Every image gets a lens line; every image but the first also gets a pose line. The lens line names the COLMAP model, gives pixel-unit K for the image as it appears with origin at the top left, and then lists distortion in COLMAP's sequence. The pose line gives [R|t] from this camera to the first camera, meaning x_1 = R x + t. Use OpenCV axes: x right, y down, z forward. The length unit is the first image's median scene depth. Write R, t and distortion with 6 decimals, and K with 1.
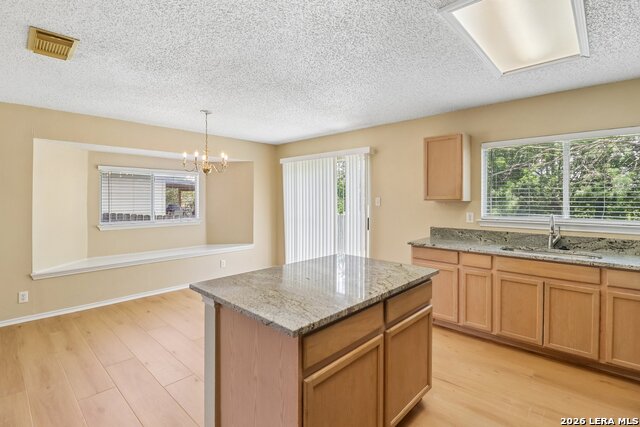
lens RADIAL K [[304.7, 0, 314.9], [0, 304.7, 198.9], [0, 0, 1]] dist [0.001475, -0.010181]
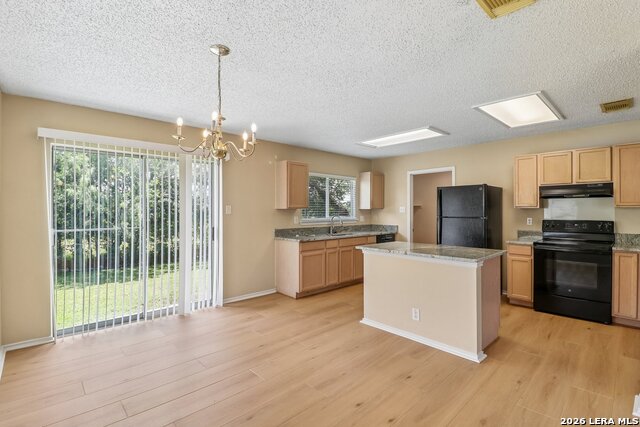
lens RADIAL K [[304.7, 0, 314.8], [0, 304.7, 212.5], [0, 0, 1]] dist [0.001475, -0.010181]
pose [[0.066146, -0.009374, 0.997766, -1.095418], [0.001079, 0.999956, 0.009323, 0.011749], [-0.997809, 0.000460, 0.066153, 0.938033]]
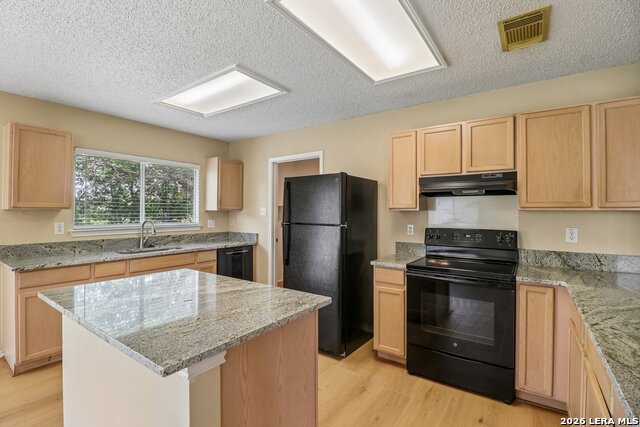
lens RADIAL K [[304.7, 0, 314.5], [0, 304.7, 212.8], [0, 0, 1]] dist [0.001475, -0.010181]
pose [[-0.132079, -0.006472, 0.991218, -0.520303], [-0.004787, 0.999971, 0.005891, 0.008635], [-0.991228, -0.003967, -0.132106, 0.448823]]
